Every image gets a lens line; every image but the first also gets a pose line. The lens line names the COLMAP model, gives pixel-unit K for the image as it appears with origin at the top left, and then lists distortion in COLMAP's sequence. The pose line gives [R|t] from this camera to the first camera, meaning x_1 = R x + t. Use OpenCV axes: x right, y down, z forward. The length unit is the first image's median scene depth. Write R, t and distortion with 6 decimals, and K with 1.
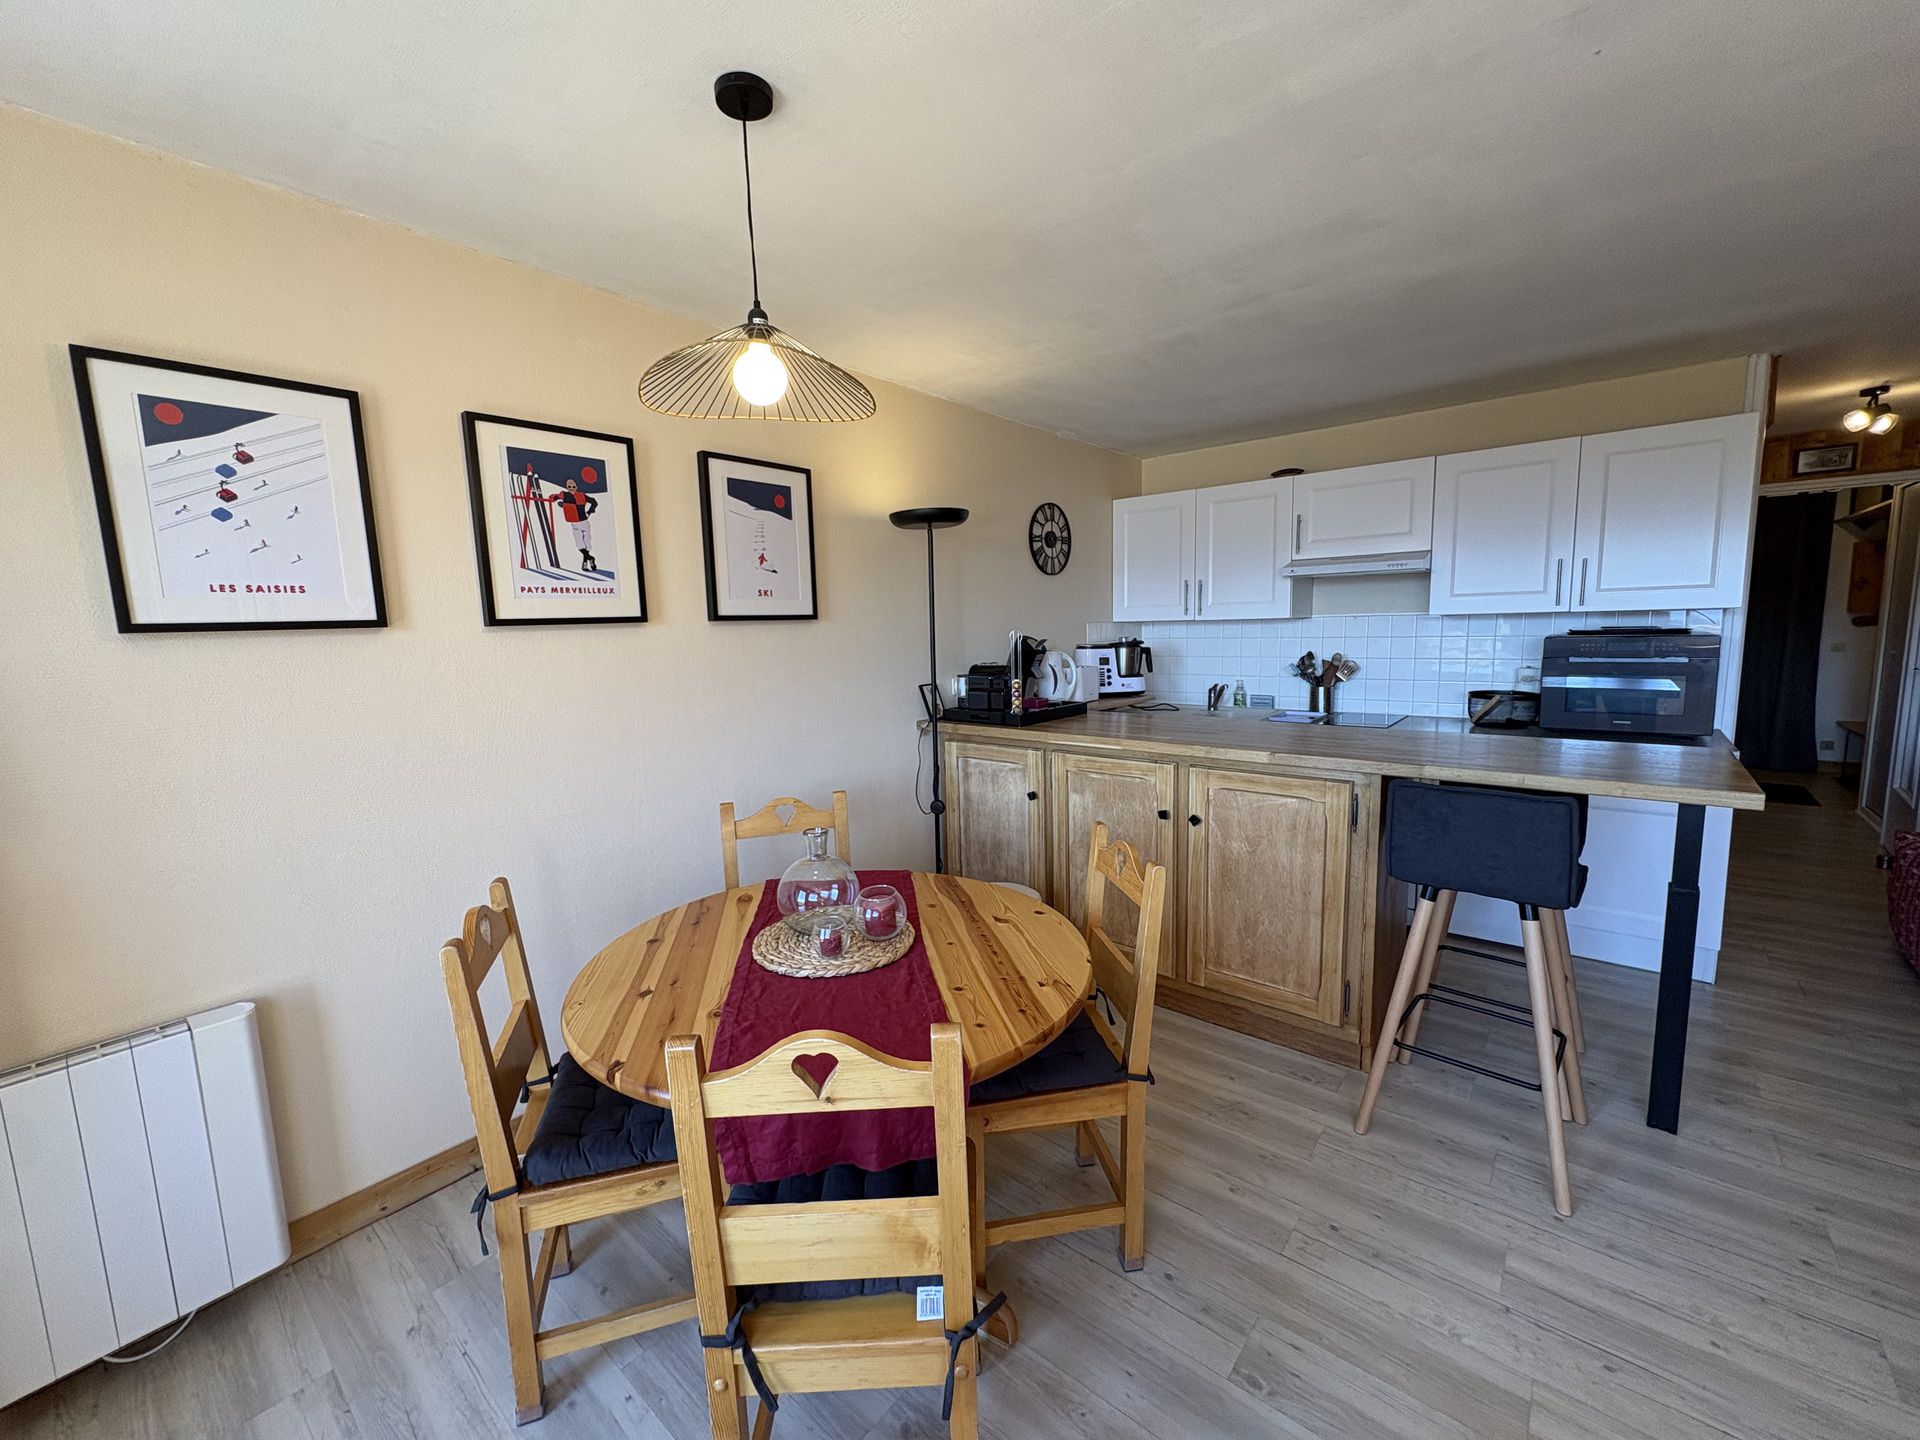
lens RADIAL K [[764.0, 0, 955.8], [0, 764.0, 716.4], [0, 0, 1]] dist [0.002640, -0.000377]
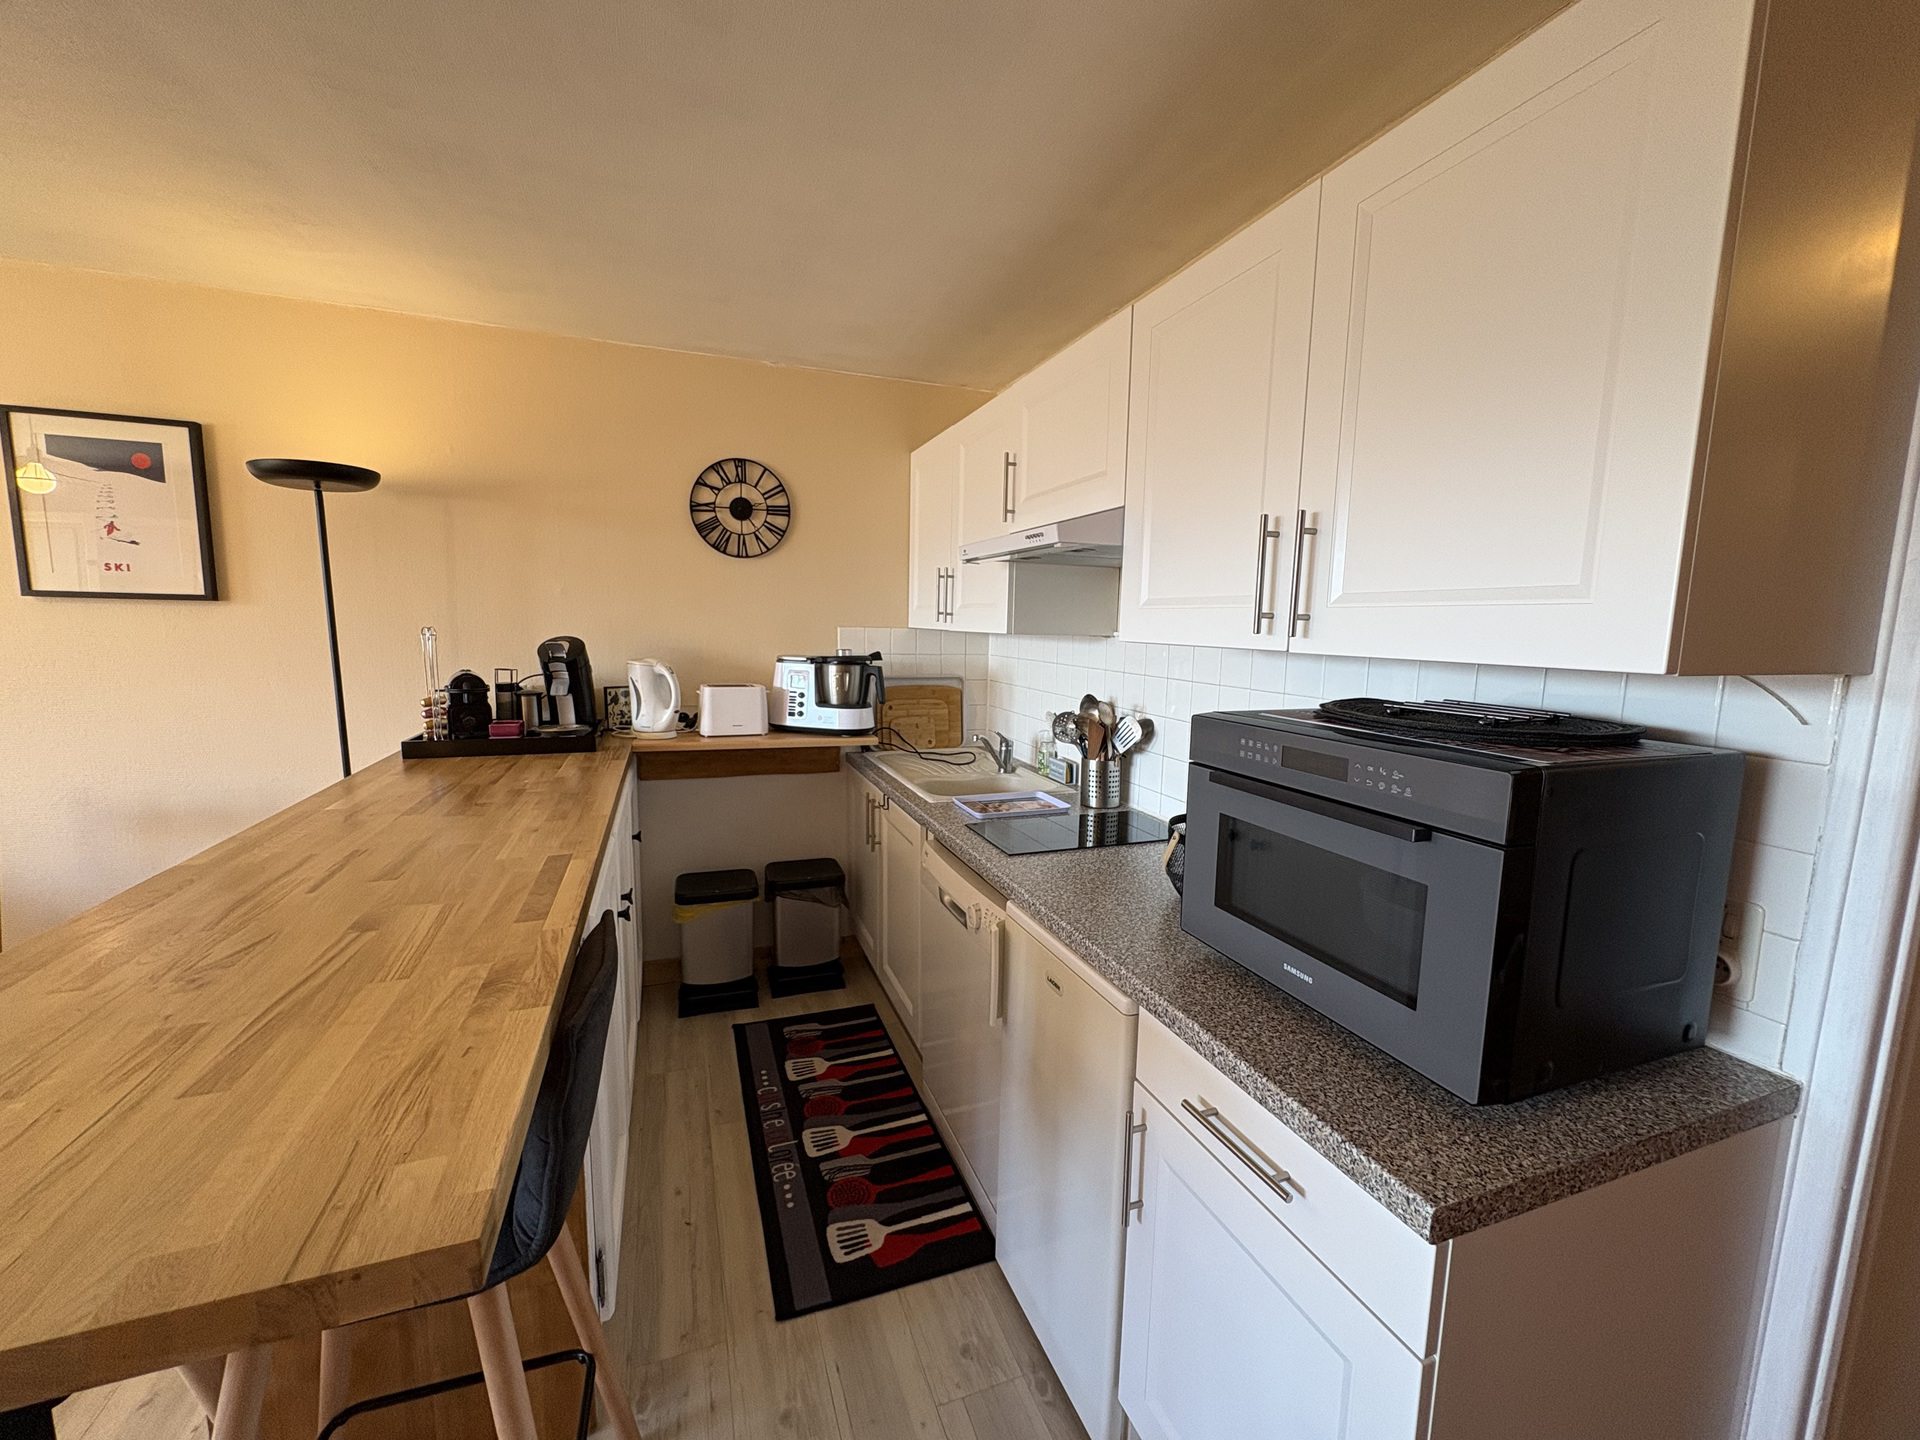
lens RADIAL K [[764.0, 0, 959.2], [0, 764.0, 716.4], [0, 0, 1]] dist [0.002640, -0.000377]
pose [[0.870396, 0.105206, -0.480981, 0.791324], [-0.103013, 0.994195, 0.031047, -0.092308], [0.481455, 0.022524, 0.876181, 0.545112]]
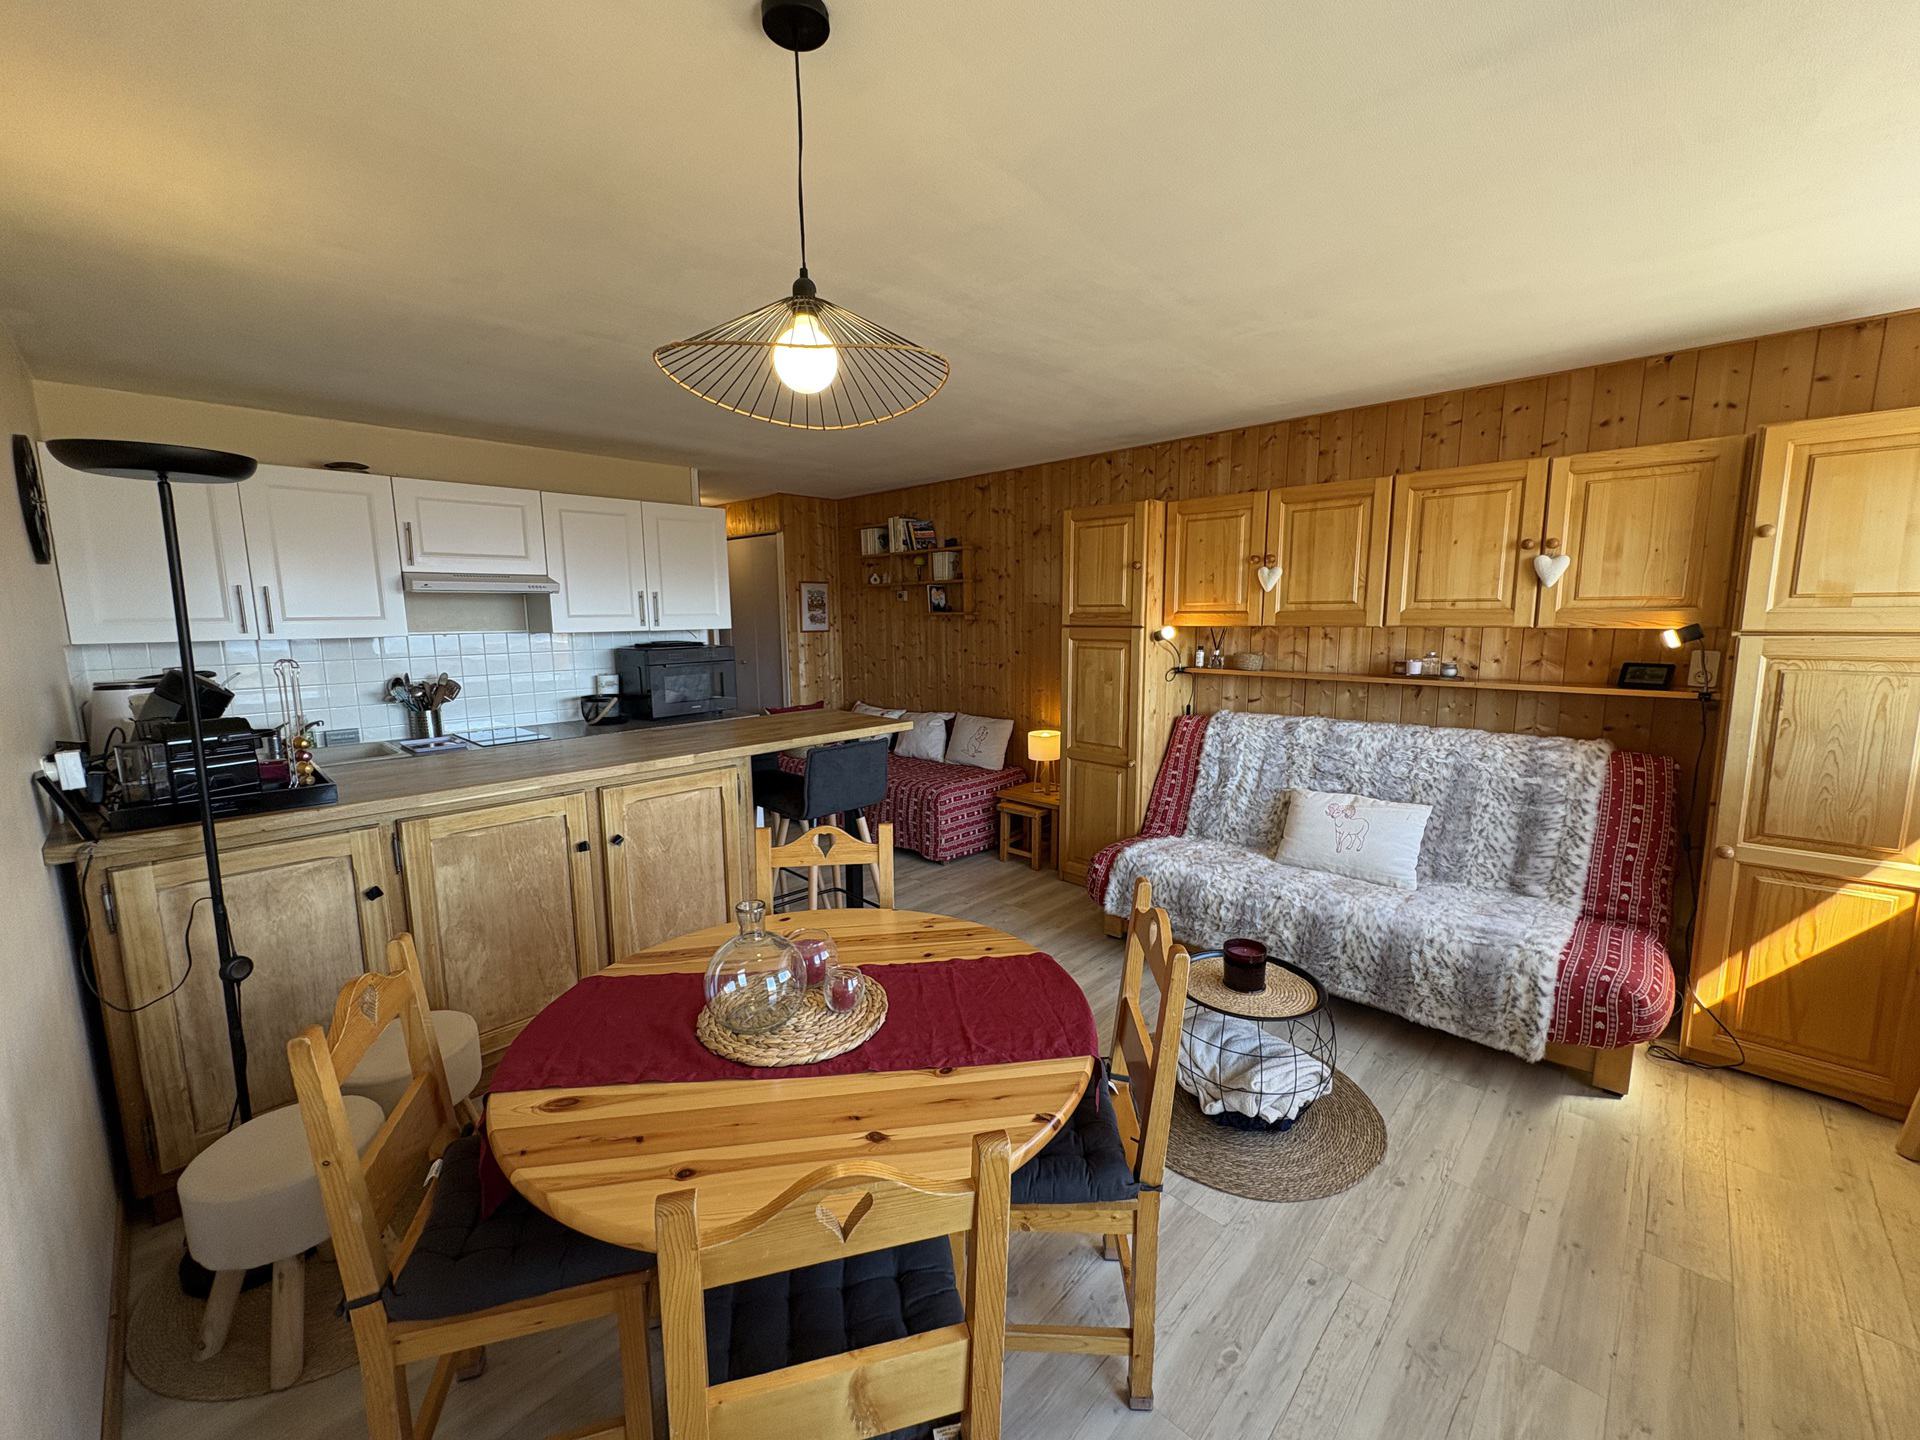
lens RADIAL K [[764.0, 0, 960.9], [0, 764.0, 721.0], [0, 0, 1]] dist [0.002640, -0.000377]
pose [[0.062189, -0.115785, 0.991326, -0.480370], [0.127893, 0.985984, 0.107138, -0.050936], [-0.989836, 0.120121, 0.076126, 0.350276]]
